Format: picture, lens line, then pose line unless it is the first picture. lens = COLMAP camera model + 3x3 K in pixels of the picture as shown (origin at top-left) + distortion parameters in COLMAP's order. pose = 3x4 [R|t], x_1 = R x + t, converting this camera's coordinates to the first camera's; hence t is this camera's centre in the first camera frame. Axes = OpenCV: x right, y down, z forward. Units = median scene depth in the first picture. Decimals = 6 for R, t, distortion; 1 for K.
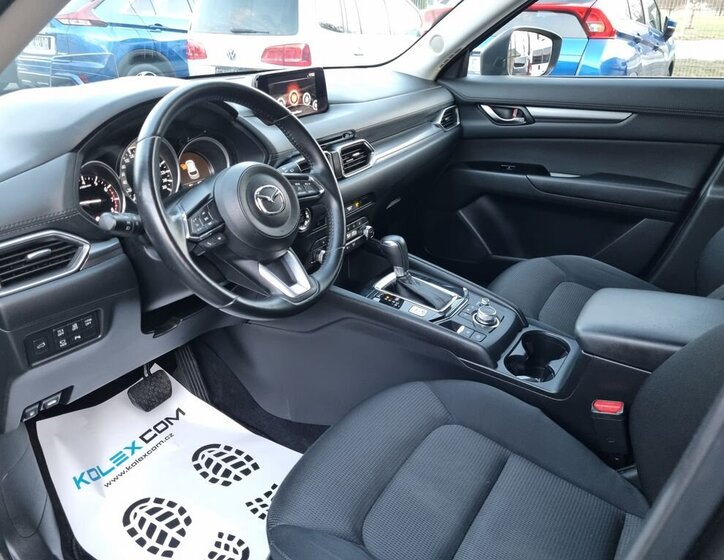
lens RADIAL K [[566.6, 0, 359.9], [0, 566.6, 283.2], [0, 0, 1]] dist [0.037630, -0.038341]
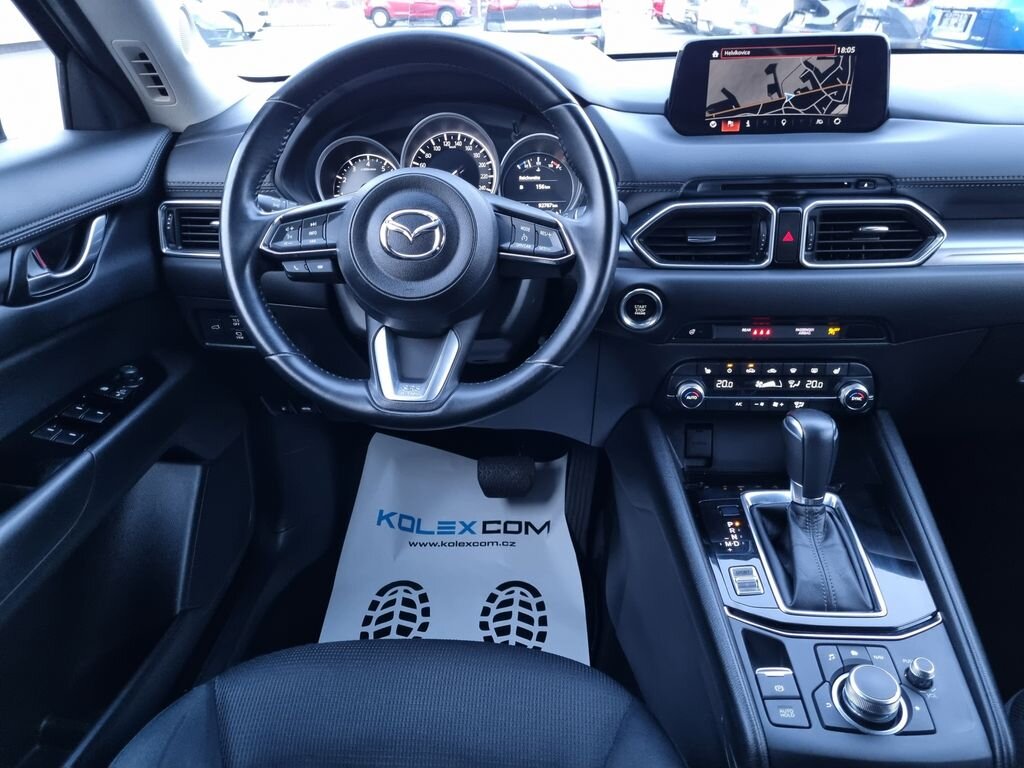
lens RADIAL K [[781.4, 0, 502.8], [0, 781.4, 383.3], [0, 0, 1]] dist [0.049889, -0.049532]
pose [[0.460601, 0.379112, -0.802572, 0.408898], [-0.354600, 0.907501, 0.225171, -0.148070], [0.813699, 0.180878, 0.552428, 0.419109]]
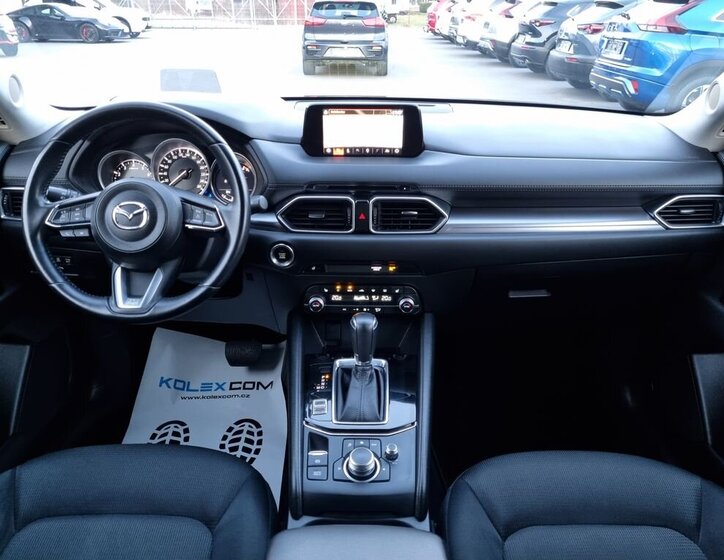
lens RADIAL K [[566.6, 0, 371.7], [0, 566.6, 279.8], [0, 0, 1]] dist [0.037630, -0.038341]
pose [[0.522165, 0.366696, -0.769985, 0.636223], [-0.369783, 0.910909, 0.183042, -0.267419], [0.768507, 0.189150, 0.611244, 0.463575]]
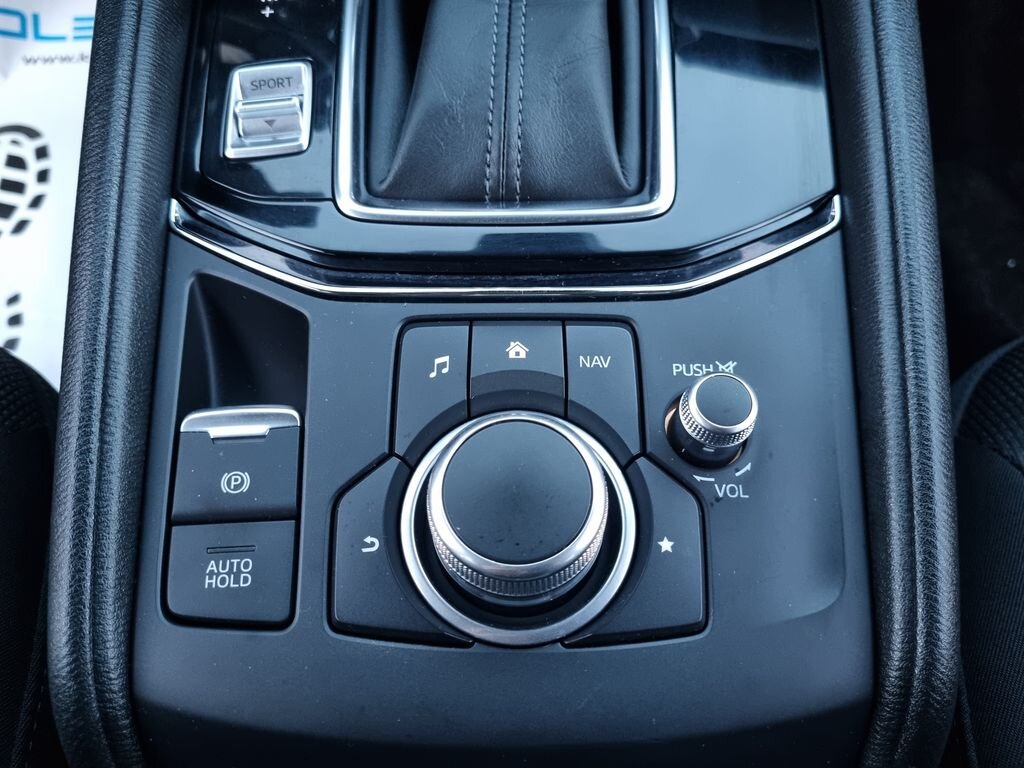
lens RADIAL K [[781.4, 0, 502.7], [0, 781.4, 389.7], [0, 0, 1]] dist [0.049889, -0.049532]
pose [[0.508001, 0.738770, -0.442893, 0.242818], [-0.357810, 0.648710, 0.671674, -0.052177], [0.783522, -0.182740, 0.593885, 0.819625]]
